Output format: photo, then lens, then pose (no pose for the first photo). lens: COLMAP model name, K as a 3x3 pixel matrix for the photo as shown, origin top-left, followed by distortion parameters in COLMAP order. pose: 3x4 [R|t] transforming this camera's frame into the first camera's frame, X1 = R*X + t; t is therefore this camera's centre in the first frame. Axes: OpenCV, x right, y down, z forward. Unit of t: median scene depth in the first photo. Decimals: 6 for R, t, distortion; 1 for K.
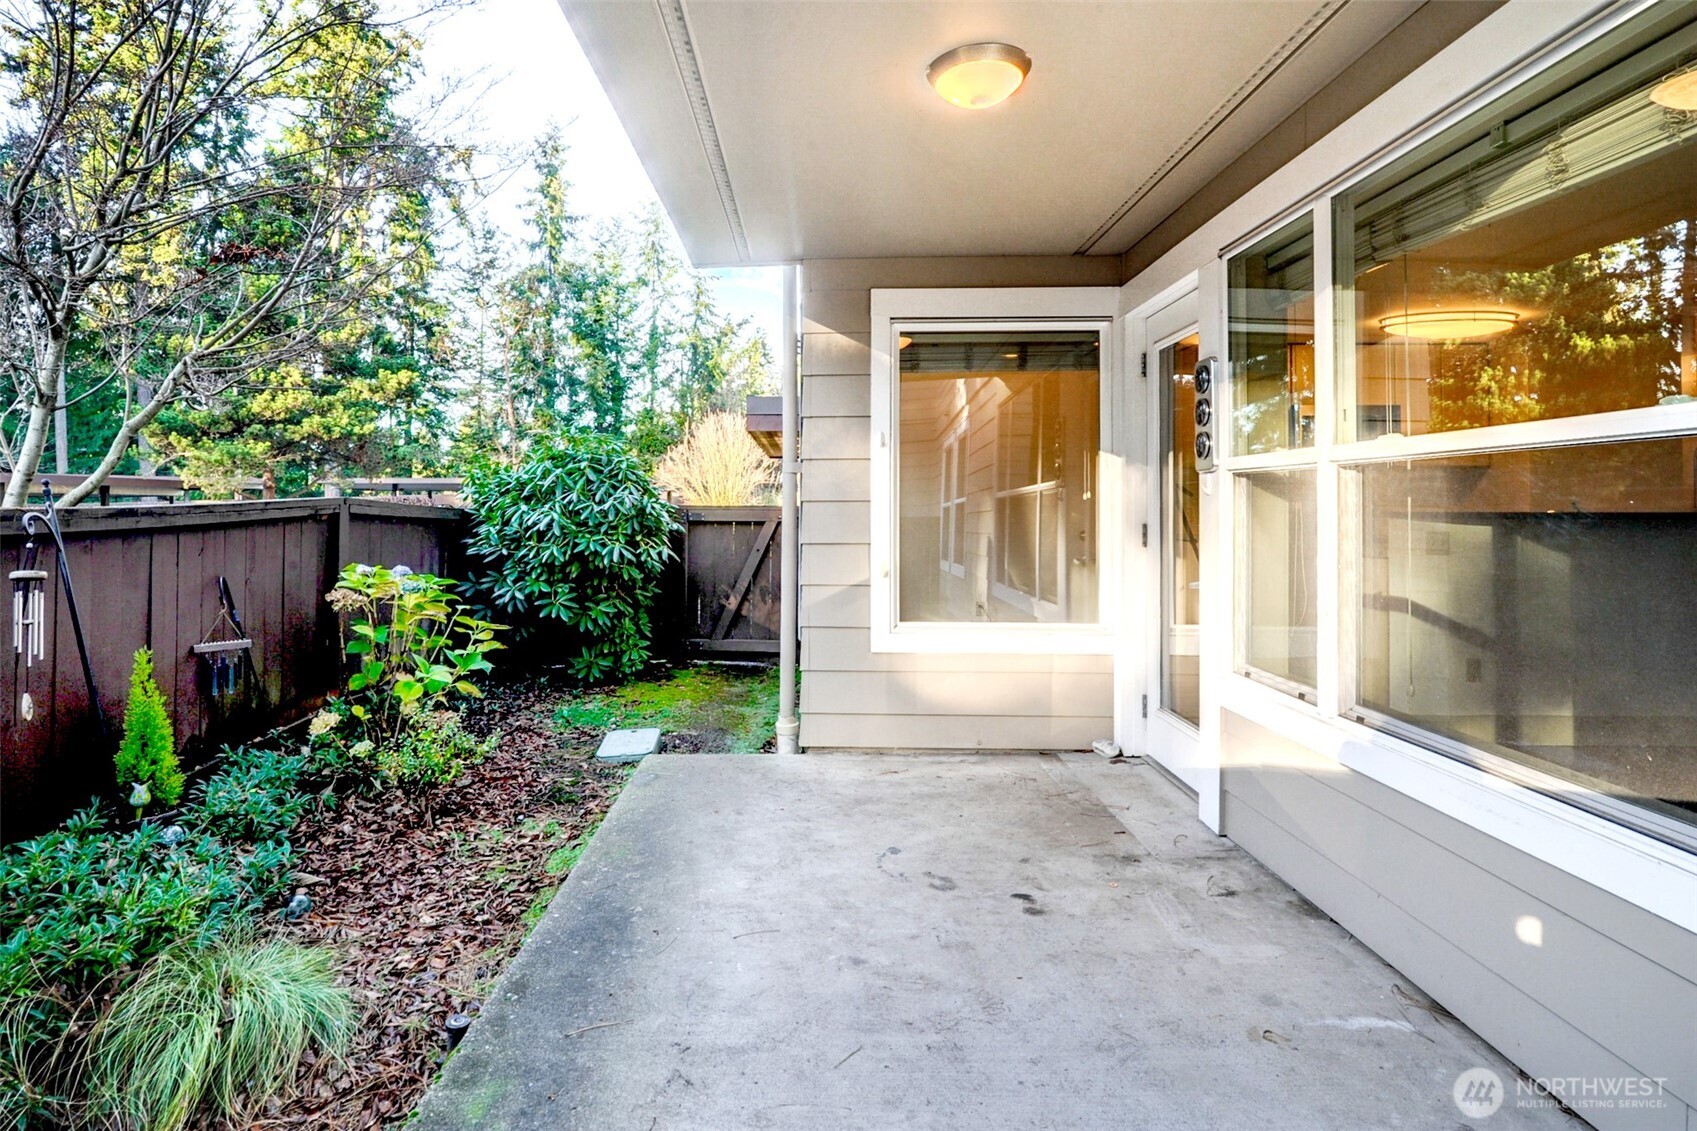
lens RADIAL K [[870.4, 0, 848.2], [0, 870.4, 456.7], [0, 0, 1]] dist [-0.024217, 0.014001]
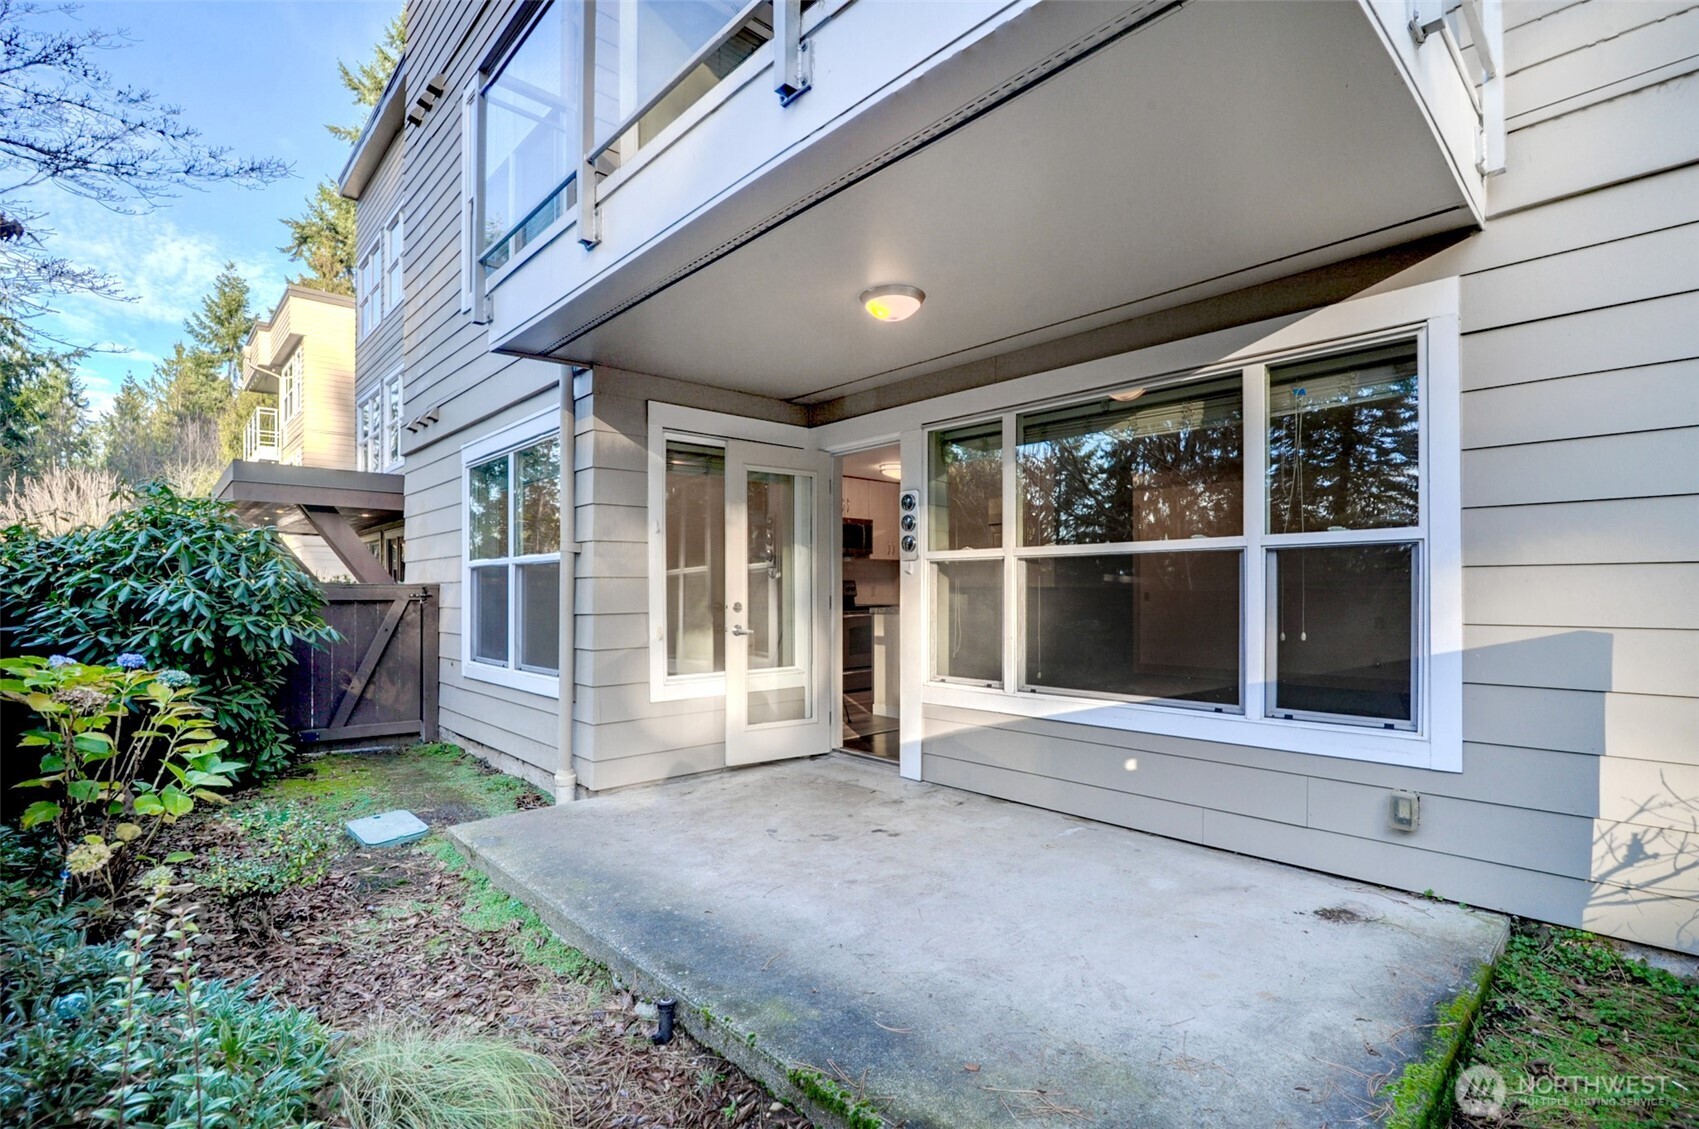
lens RADIAL K [[800.8, 0, 843.6], [0, 800.8, 558.6], [0, 0, 1]] dist [-0.015465, 0.000379]
pose [[0.705669, 0.026323, 0.708052, -0.694919], [-0.036283, 0.999341, -0.000991, 0.019538], [-0.707612, -0.024991, 0.706159, 0.034787]]
